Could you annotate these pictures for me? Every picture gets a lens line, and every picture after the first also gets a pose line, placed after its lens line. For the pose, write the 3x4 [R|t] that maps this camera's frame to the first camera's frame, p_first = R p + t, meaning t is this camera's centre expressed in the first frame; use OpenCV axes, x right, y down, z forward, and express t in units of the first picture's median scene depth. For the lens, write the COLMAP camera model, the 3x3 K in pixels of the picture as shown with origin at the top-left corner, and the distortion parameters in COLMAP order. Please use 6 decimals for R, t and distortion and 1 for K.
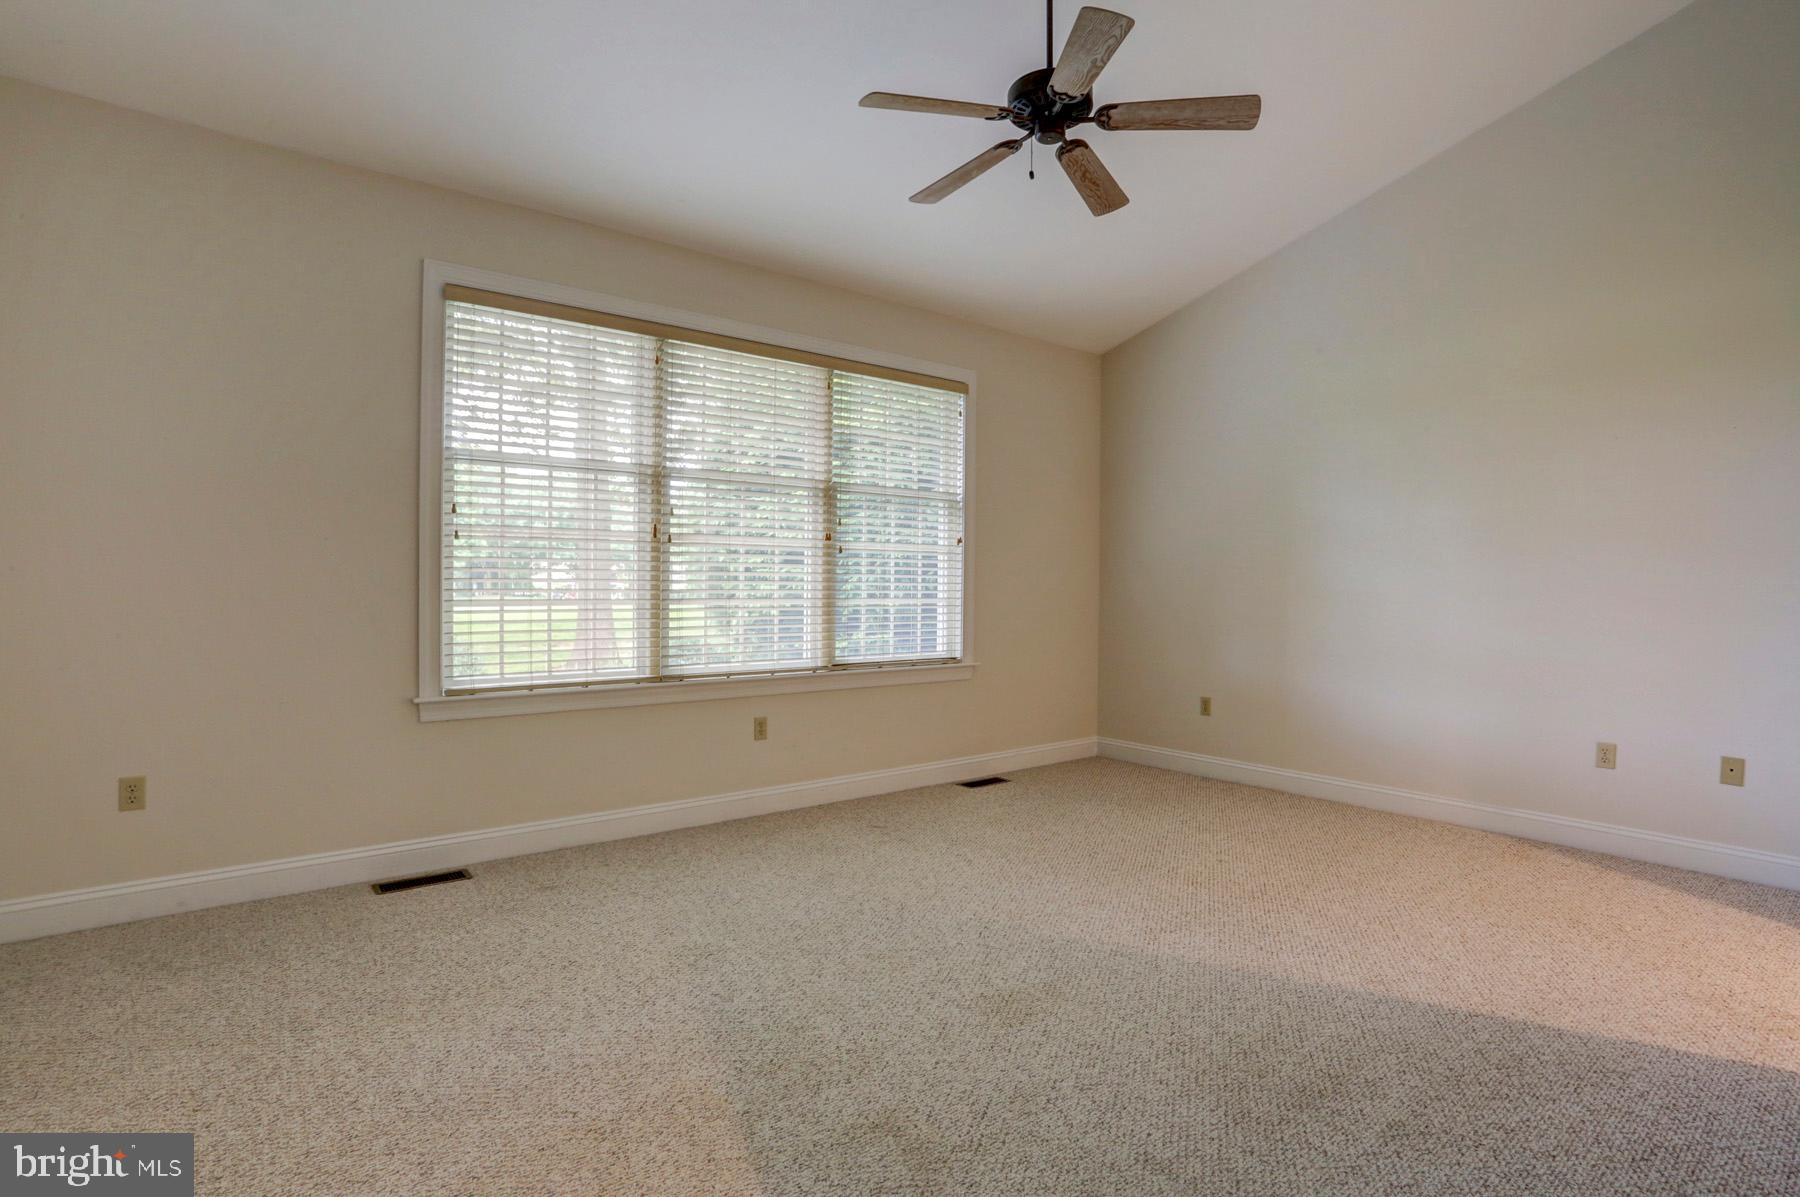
lens RADIAL K [[872.4, 0, 896.2], [0, 872.4, 597.4], [0, 0, 1]] dist [-0.071760, 0.029261]
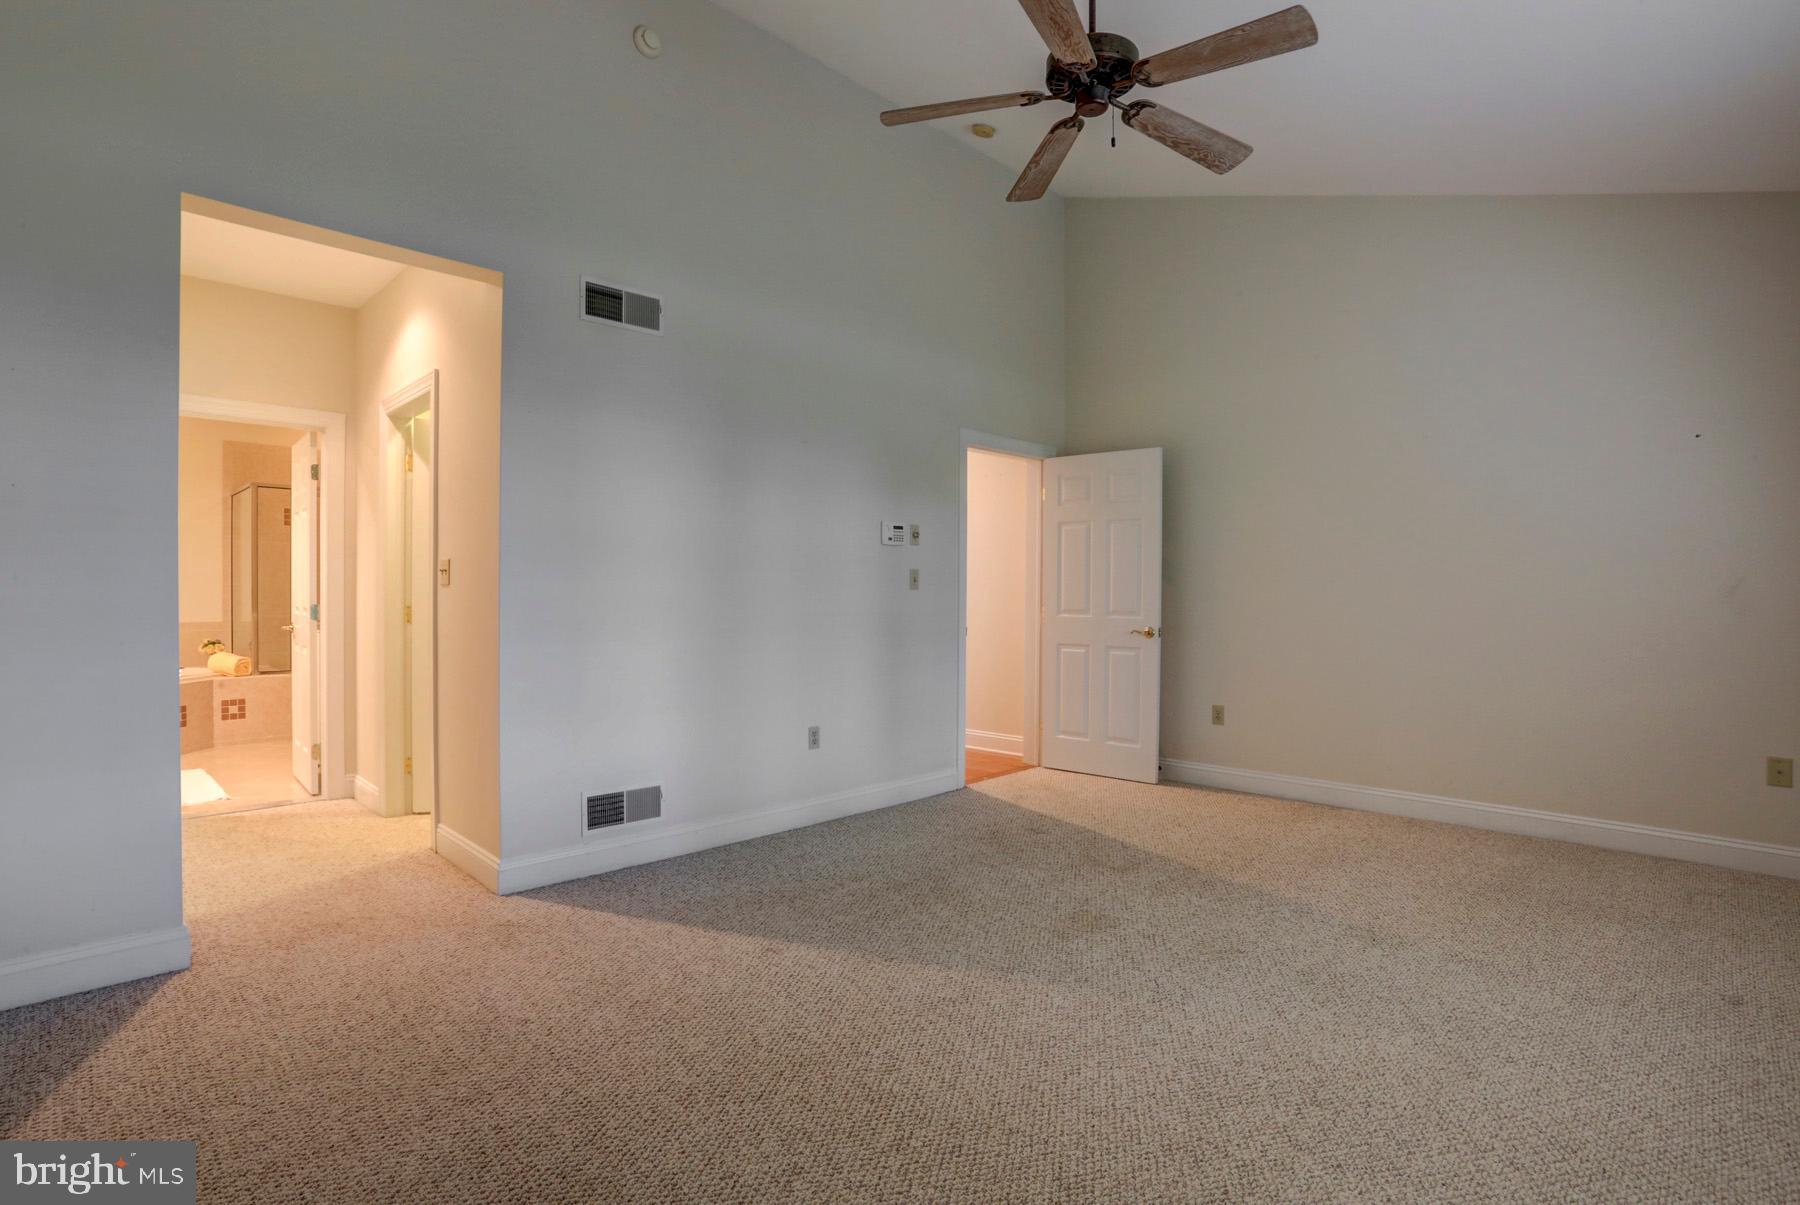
lens RADIAL K [[878.1, 0, 889.0], [0, 878.1, 600.7], [0, 0, 1]] dist [-0.068595, 0.025967]
pose [[-0.992790, -0.012377, -0.119225, 0.598034], [-0.015667, 0.999521, 0.026692, -0.032017], [0.118838, 0.028368, -0.992508, 2.274661]]
